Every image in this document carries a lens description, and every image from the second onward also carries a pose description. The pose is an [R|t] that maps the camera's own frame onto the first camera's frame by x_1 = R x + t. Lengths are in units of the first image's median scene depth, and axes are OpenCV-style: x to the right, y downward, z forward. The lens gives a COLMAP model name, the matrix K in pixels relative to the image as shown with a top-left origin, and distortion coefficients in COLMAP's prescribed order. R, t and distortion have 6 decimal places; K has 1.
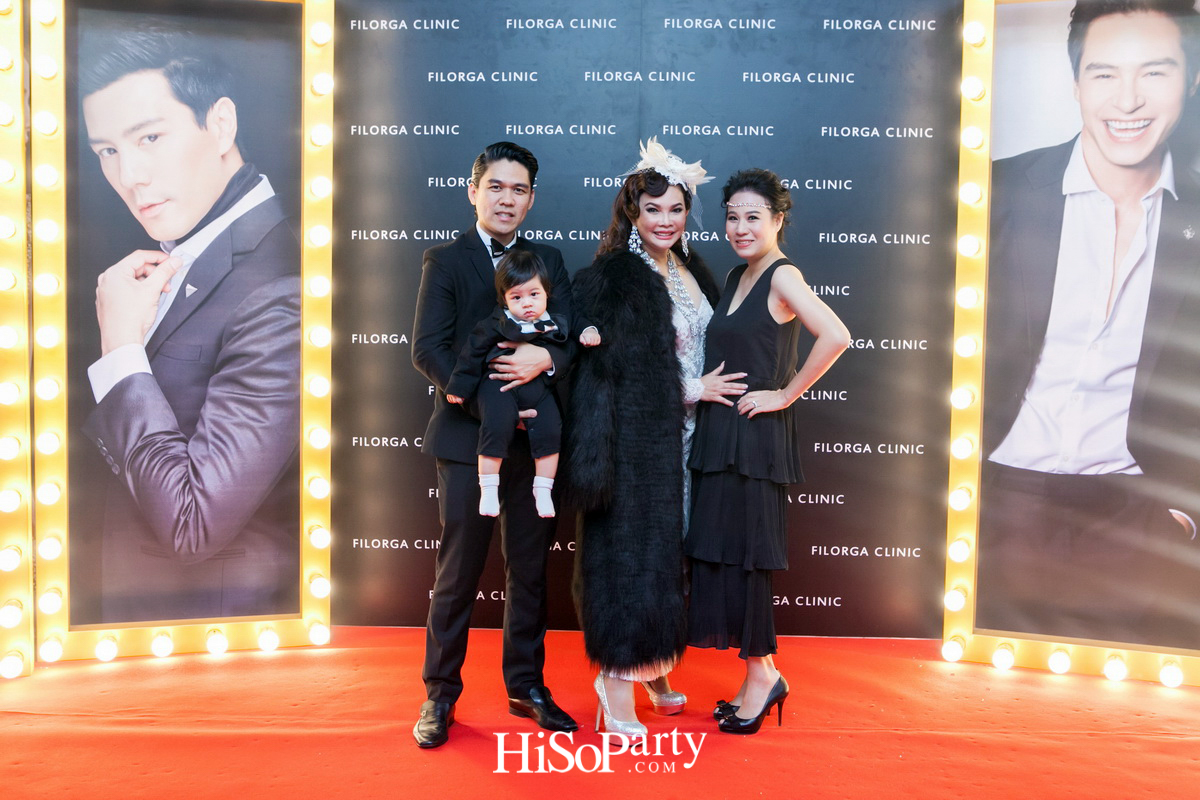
lens RADIAL K [[1304.0, 0, 600.2], [0, 1304.0, 375.9], [0, 0, 1]] dist [0.016256, 0.000000]
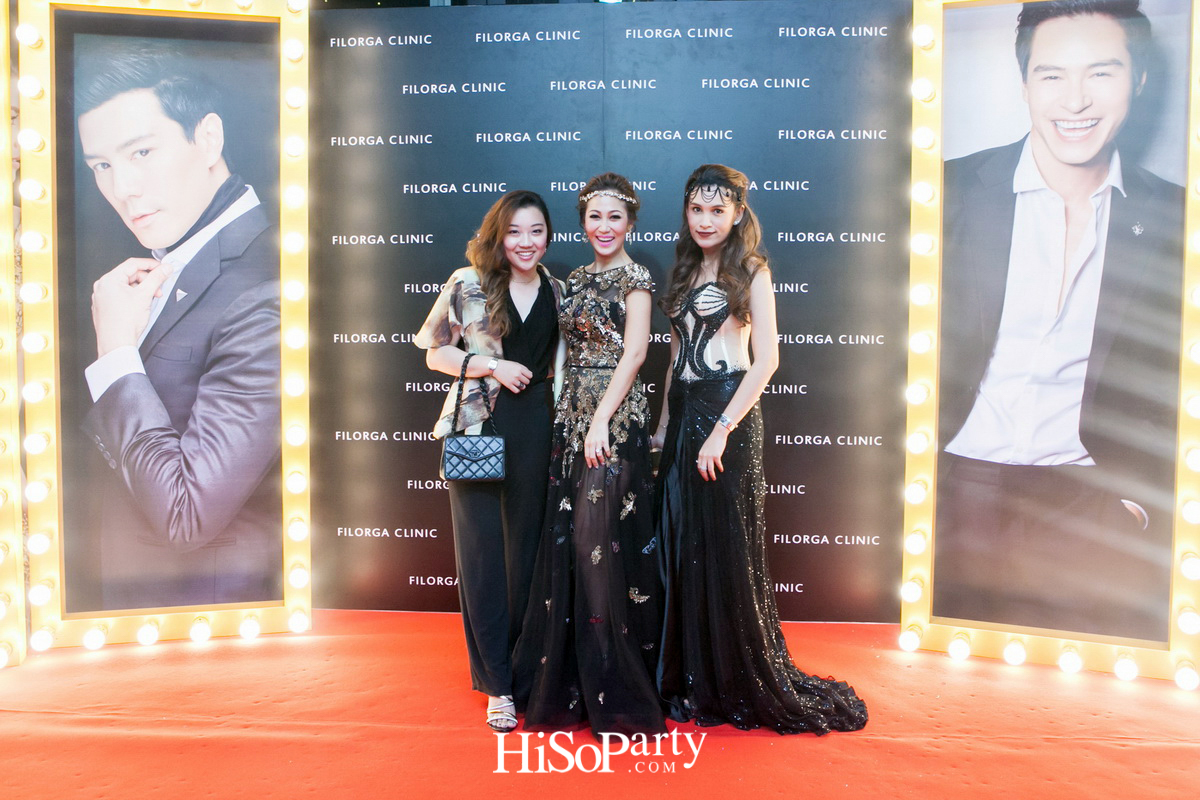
lens RADIAL K [[1094.5, 0, 580.0], [0, 1094.5, 342.6], [0, 0, 1]] dist [-0.035439, 0.003441]
pose [[0.999067, -0.009229, -0.042194, 0.048296], [0.008918, 0.999932, -0.007547, -0.017554], [0.042261, 0.007164, 0.999081, 0.132073]]
